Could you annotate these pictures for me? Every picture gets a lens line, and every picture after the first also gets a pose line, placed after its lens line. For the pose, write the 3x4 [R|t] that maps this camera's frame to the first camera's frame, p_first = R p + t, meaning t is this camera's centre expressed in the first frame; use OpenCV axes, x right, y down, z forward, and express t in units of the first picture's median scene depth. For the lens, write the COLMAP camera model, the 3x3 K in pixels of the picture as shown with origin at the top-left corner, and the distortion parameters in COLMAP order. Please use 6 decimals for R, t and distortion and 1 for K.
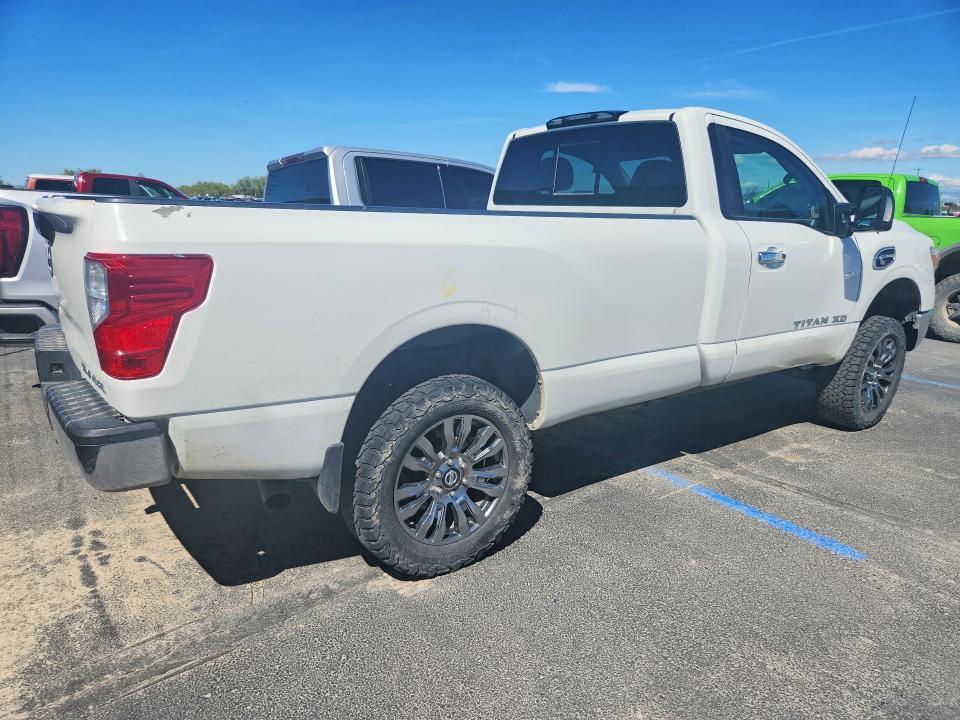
lens RADIAL K [[670.1, 0, 480.0], [0, 670.1, 360.0], [0, 0, 1]] dist [0.055593, -0.000947]
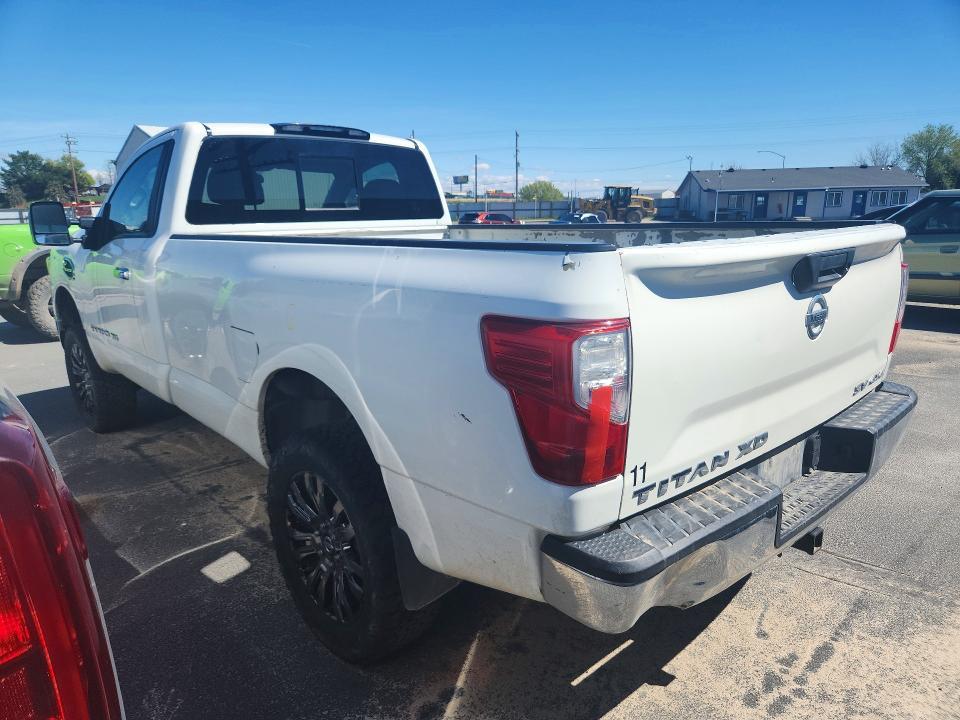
lens RADIAL K [[670.1, 0, 480.0], [0, 670.1, 360.0], [0, 0, 1]] dist [0.055593, -0.000947]
pose [[-0.143177, -0.234021, 0.961631, -1.193754], [0.233568, 0.936206, 0.262610, -0.351208], [-0.961741, 0.262206, -0.079384, 1.312393]]
